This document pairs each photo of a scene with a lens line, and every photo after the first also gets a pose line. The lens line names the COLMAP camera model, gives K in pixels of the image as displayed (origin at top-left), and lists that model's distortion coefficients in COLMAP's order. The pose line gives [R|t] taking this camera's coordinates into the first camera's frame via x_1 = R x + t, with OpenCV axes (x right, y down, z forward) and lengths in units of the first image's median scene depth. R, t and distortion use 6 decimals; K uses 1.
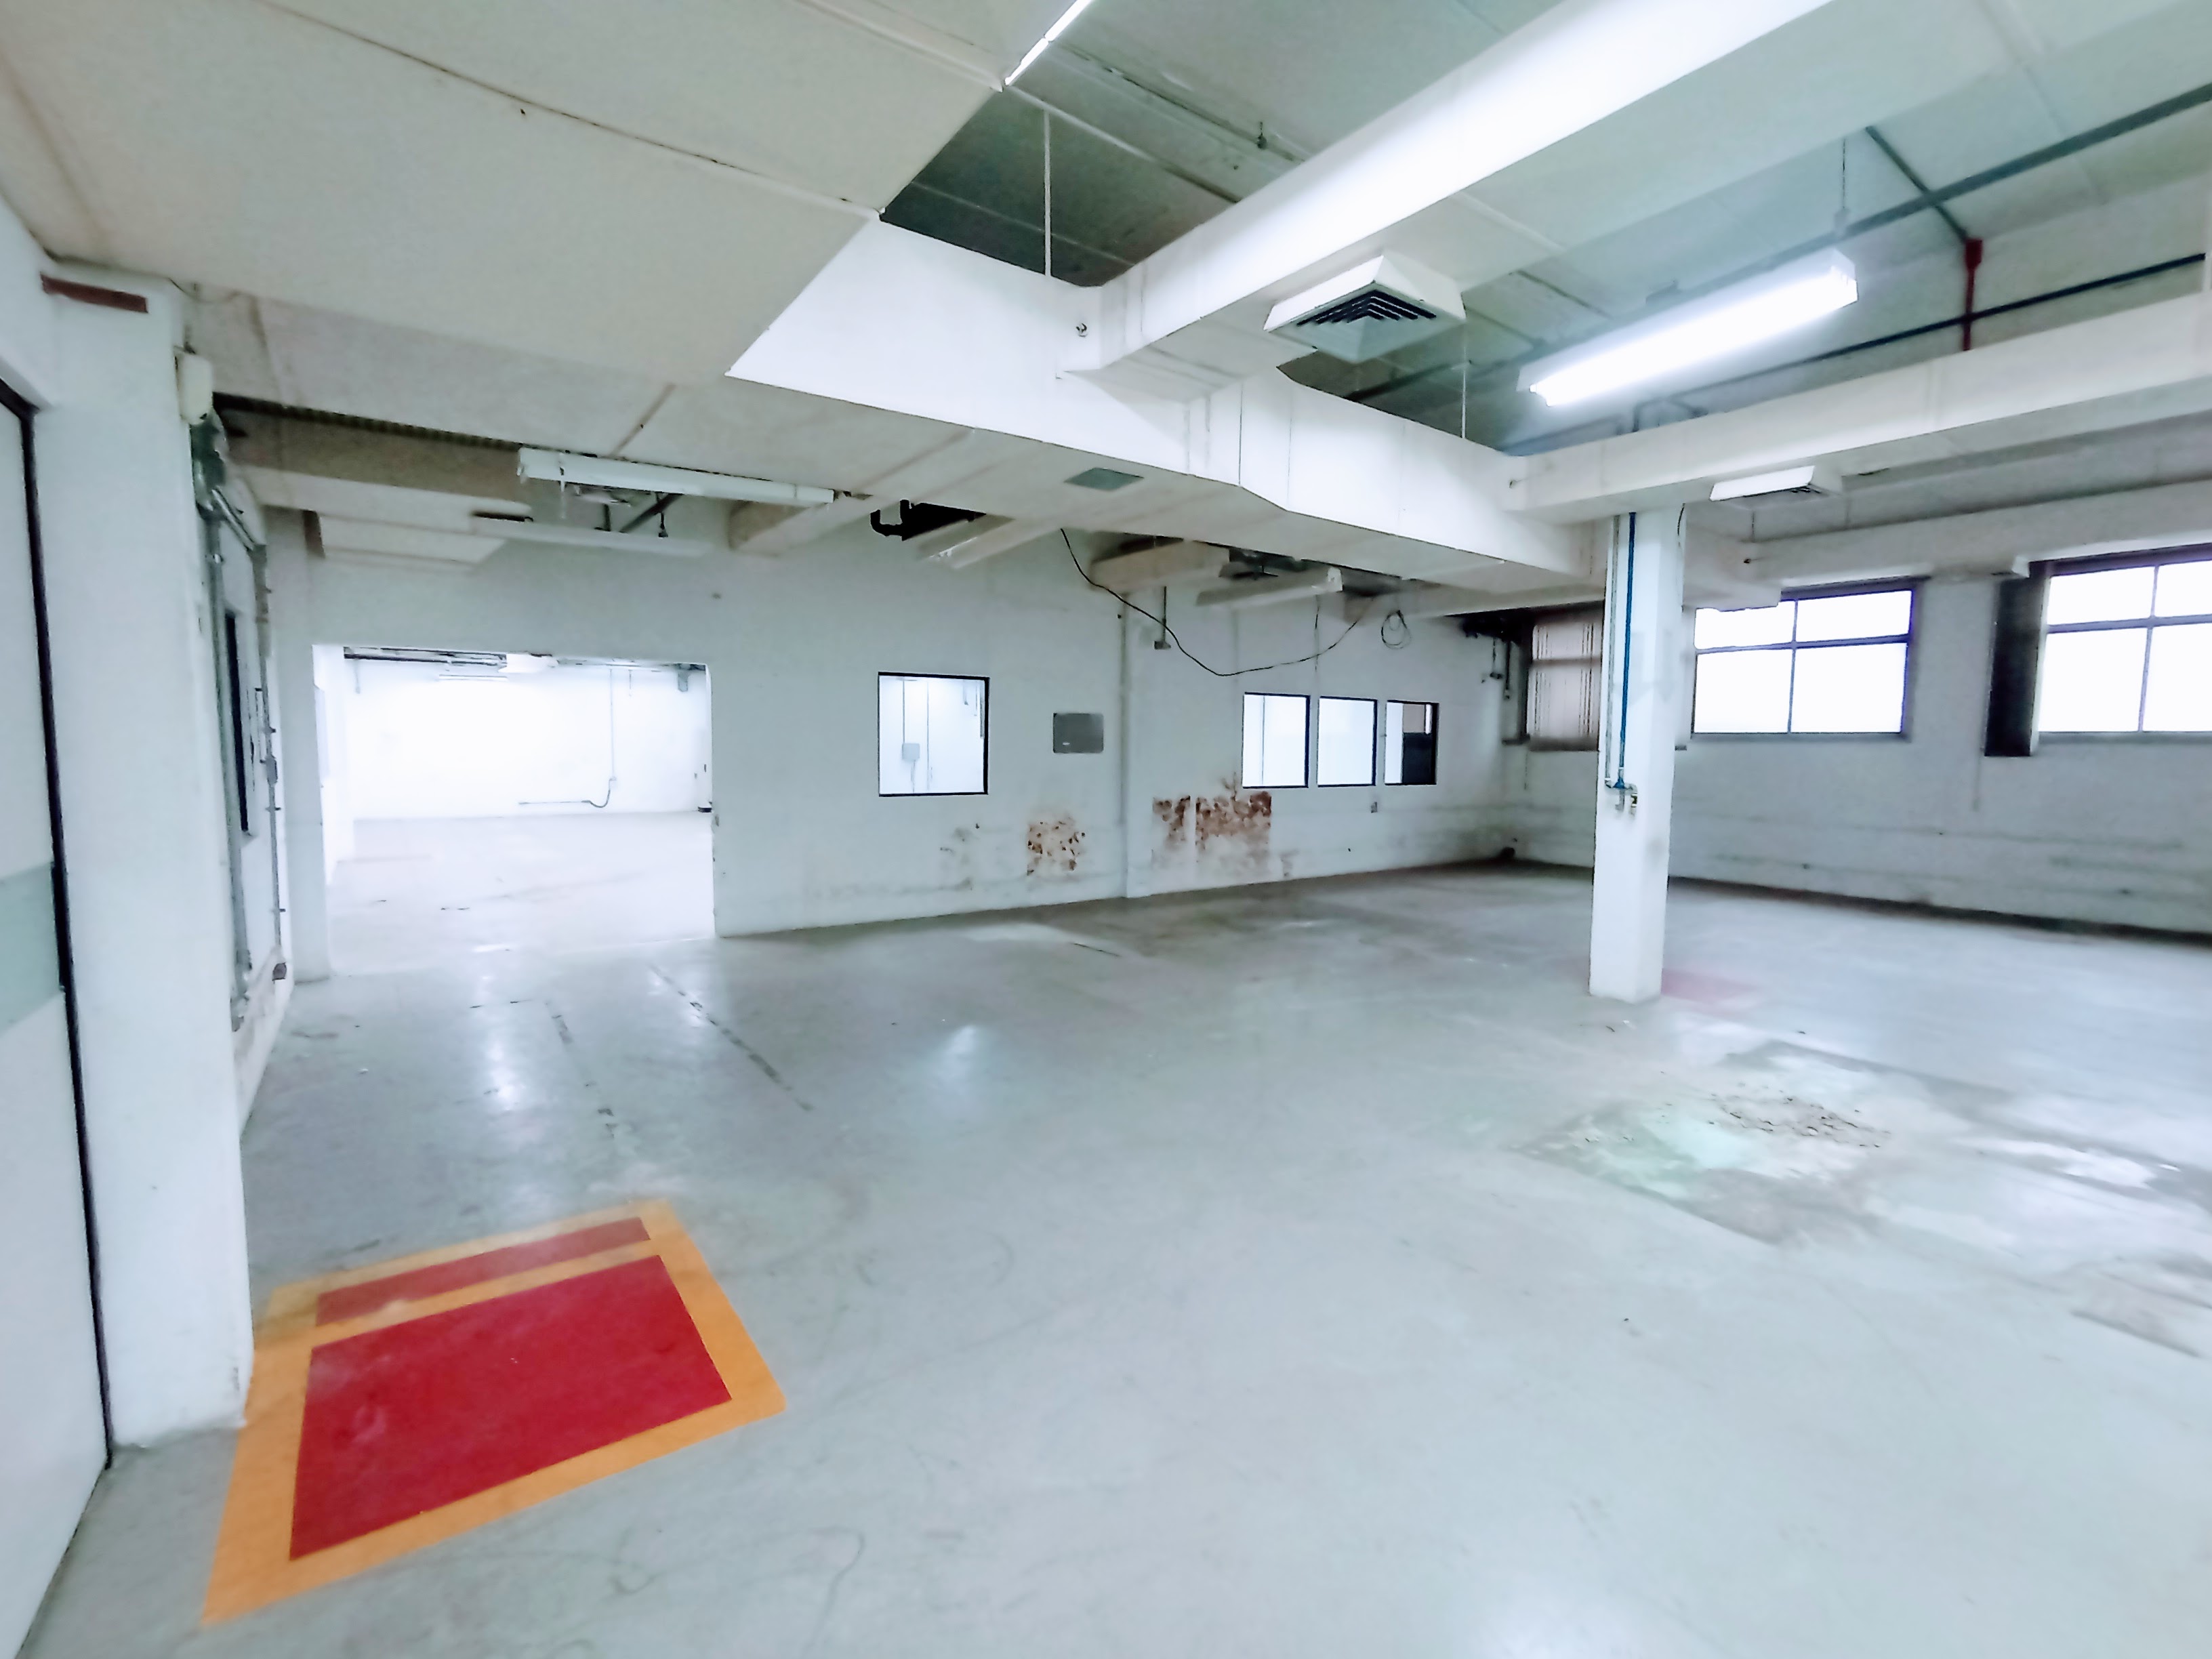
lens RADIAL K [[998.1, 0, 1105.9], [0, 998.1, 823.7], [0, 0, 1]] dist [-0.066668, 0.055608]
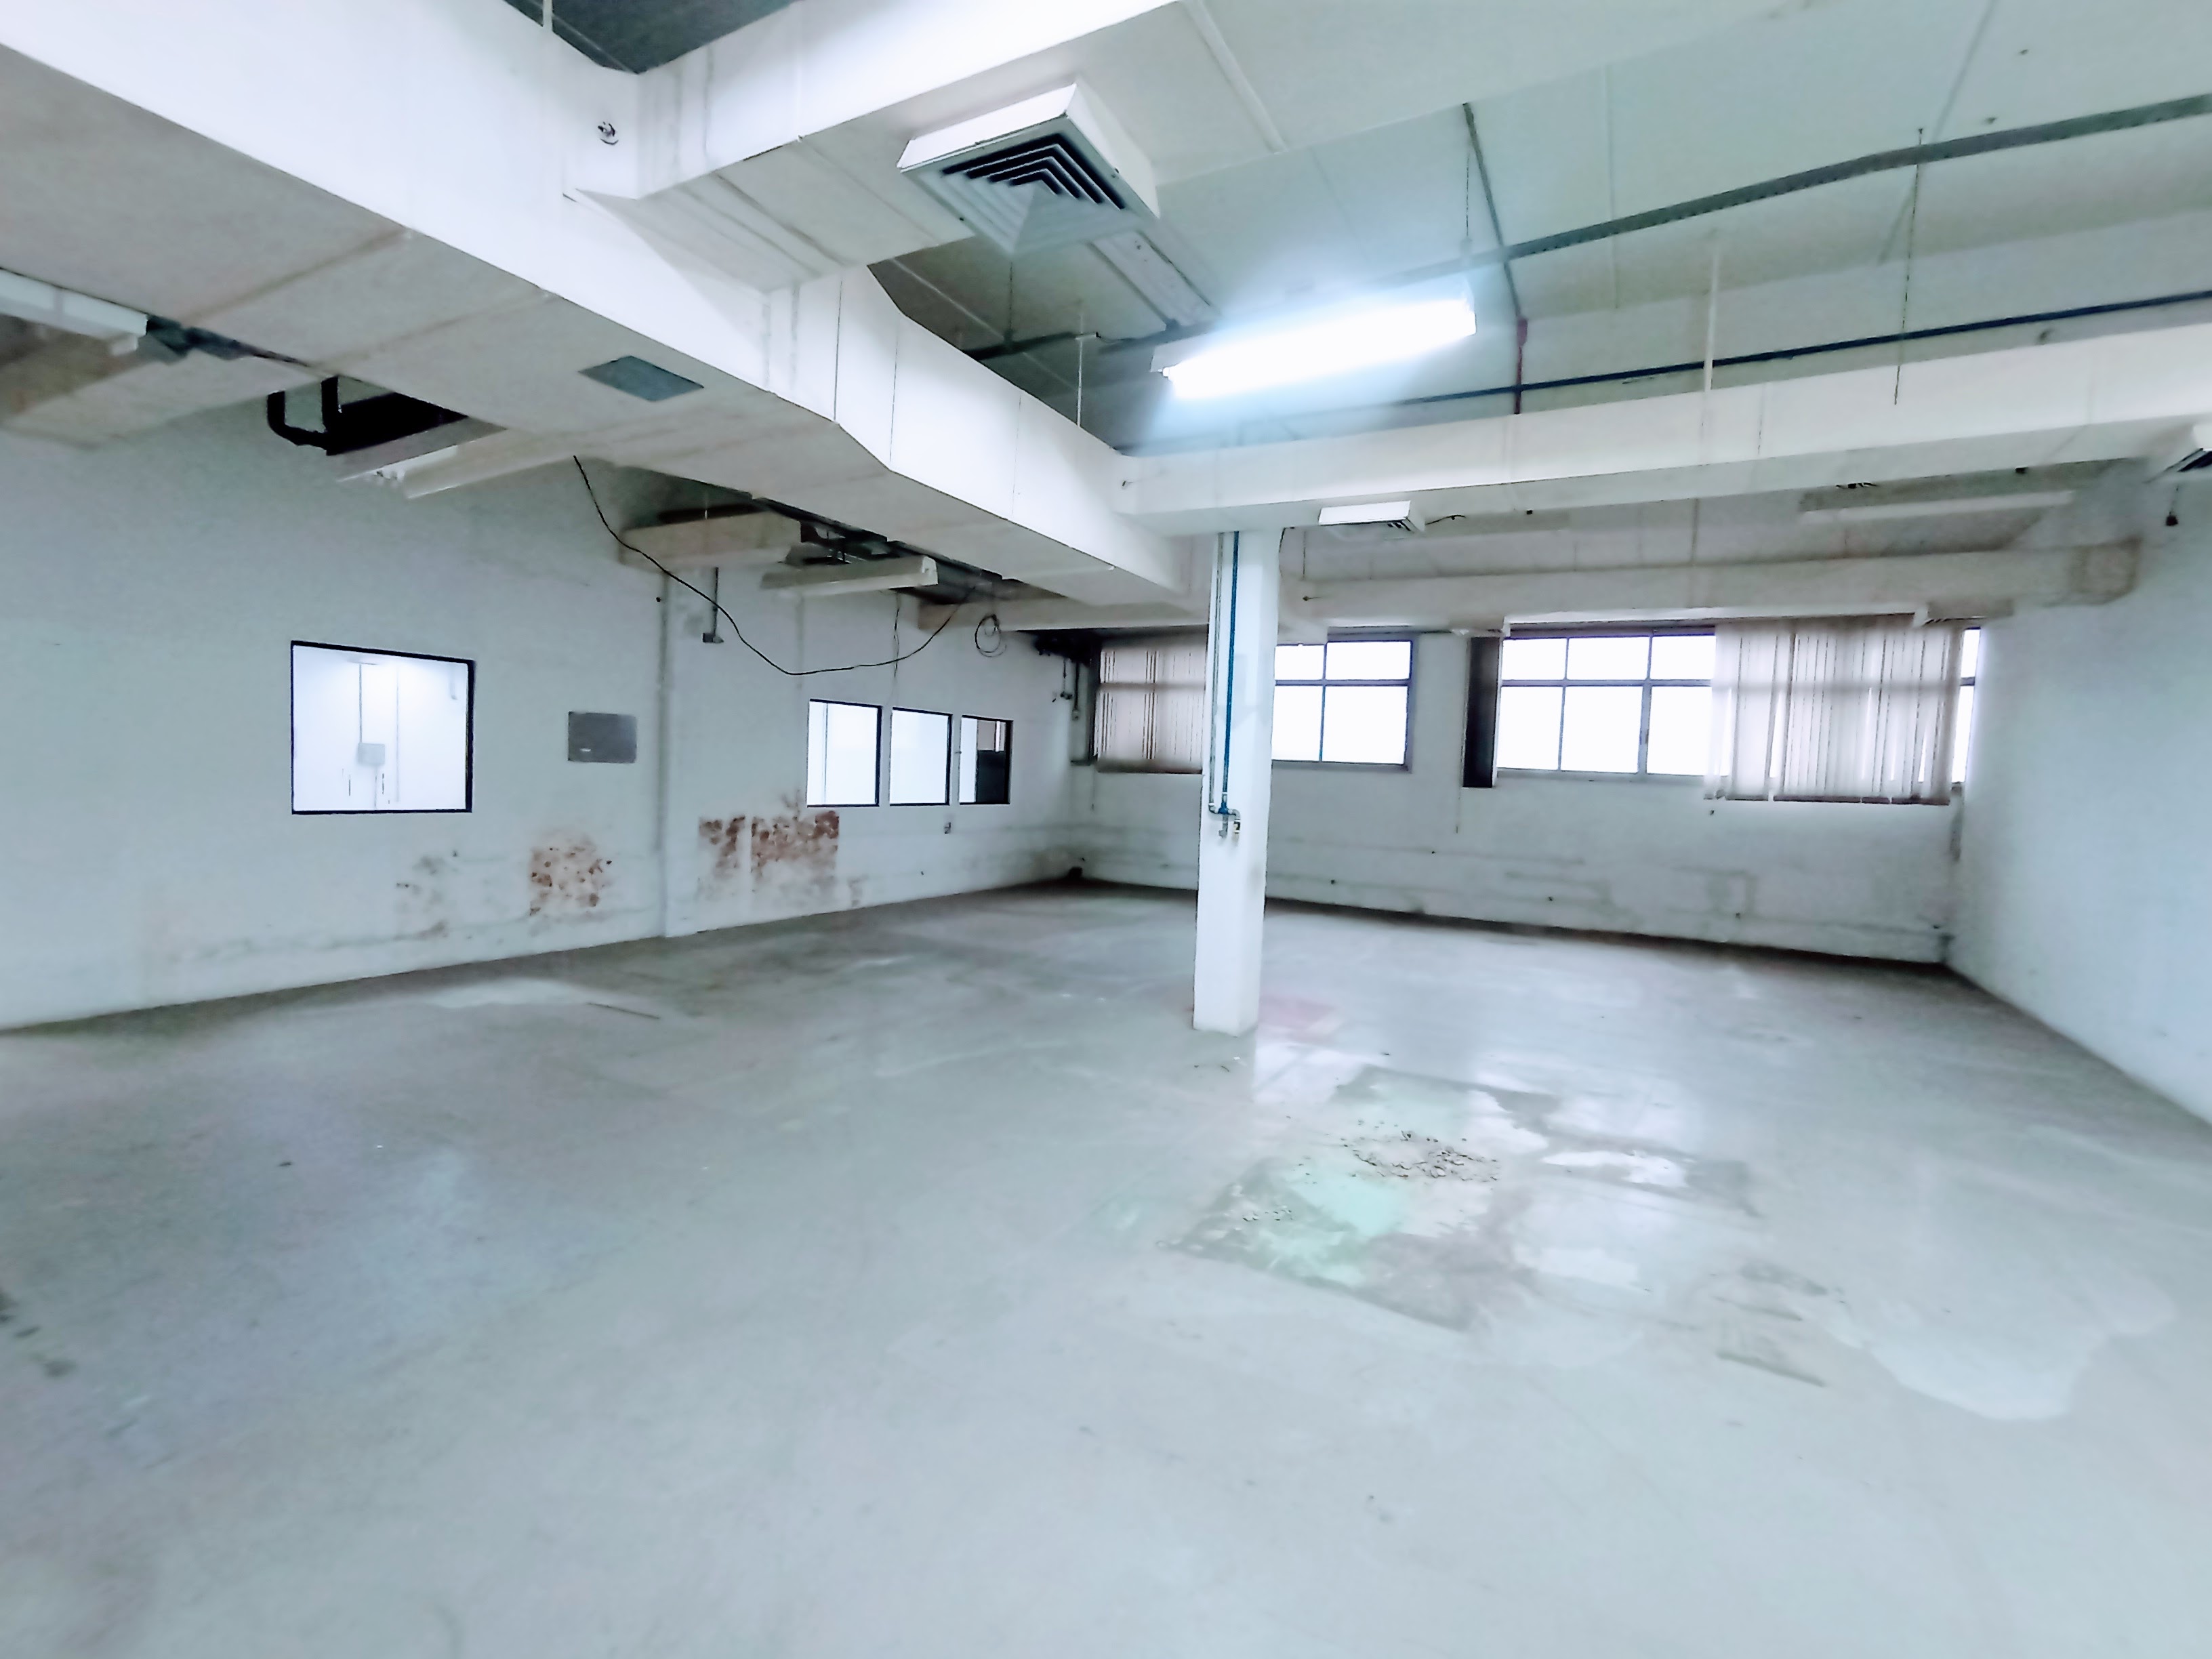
lens RADIAL K [[998.1, 0, 1105.9], [0, 998.1, 823.7], [0, 0, 1]] dist [-0.066668, 0.055608]
pose [[0.903196, 0.003094, 0.429218, -0.001115], [0.003517, 0.999887, -0.014608, -0.009450], [-0.429215, 0.014703, 0.903083, 0.124434]]
